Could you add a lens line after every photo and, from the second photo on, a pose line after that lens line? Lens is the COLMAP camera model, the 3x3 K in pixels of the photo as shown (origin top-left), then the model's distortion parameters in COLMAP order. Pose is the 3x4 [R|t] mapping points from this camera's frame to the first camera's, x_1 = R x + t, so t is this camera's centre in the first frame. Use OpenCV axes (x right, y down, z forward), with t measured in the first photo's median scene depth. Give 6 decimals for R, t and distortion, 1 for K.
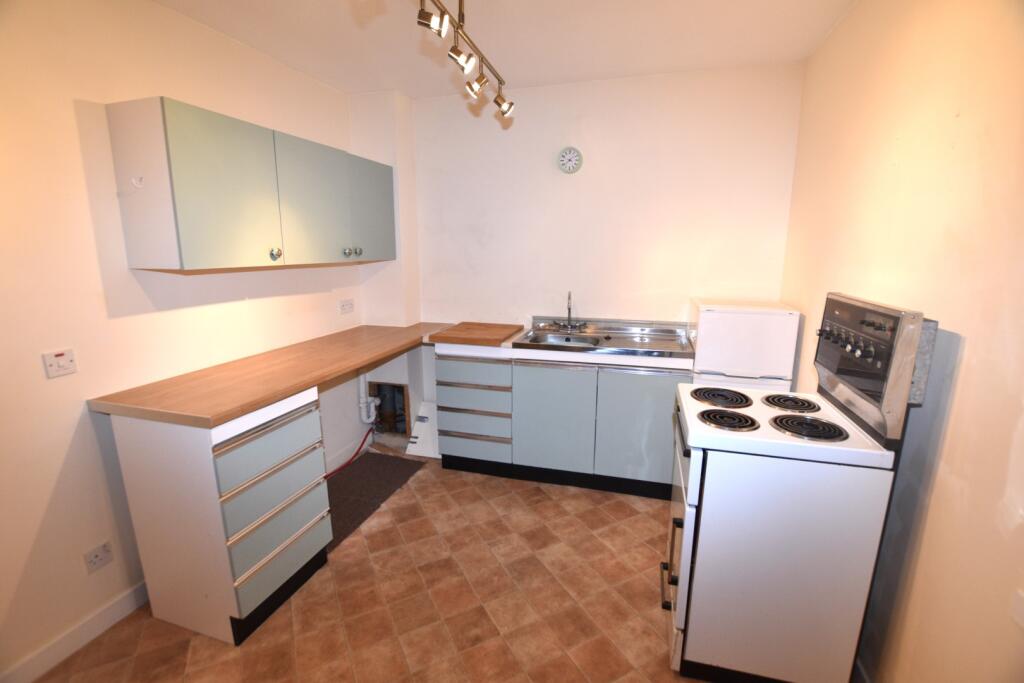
lens RADIAL K [[452.1, 0, 510.9], [0, 452.1, 337.5], [0, 0, 1]] dist [-0.032958, 0.004018]
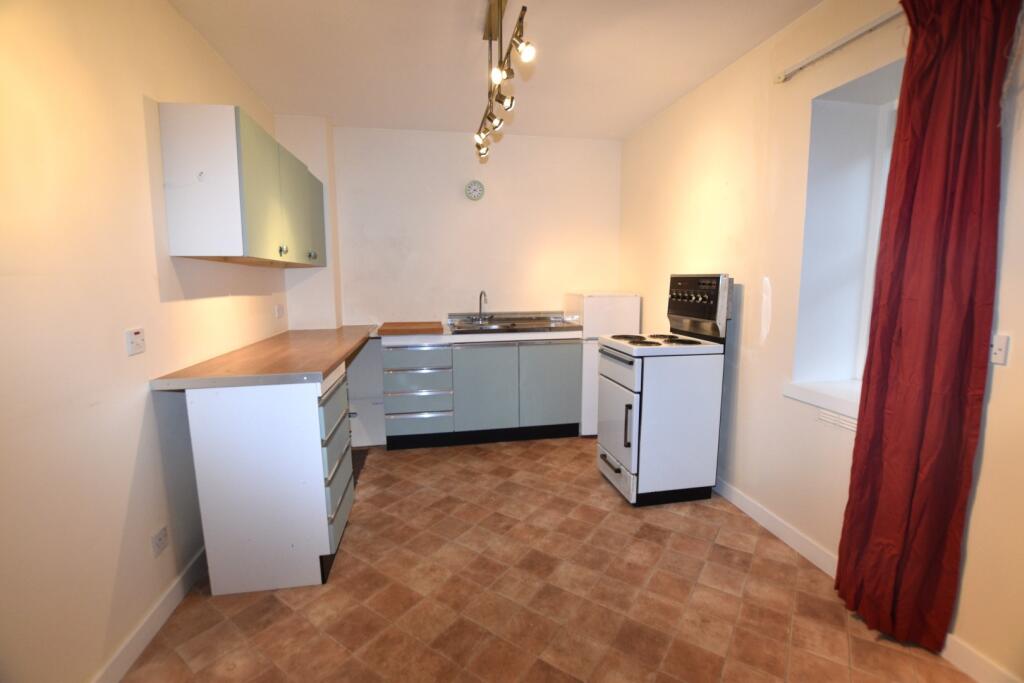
lens RADIAL K [[452.1, 0, 510.9], [0, 452.1, 337.5], [0, 0, 1]] dist [-0.032958, 0.004018]
pose [[0.889671, -0.063730, 0.452132, -0.554947], [0.095154, 0.994349, -0.047080, 0.140060], [-0.446577, 0.084908, 0.890708, -0.238857]]
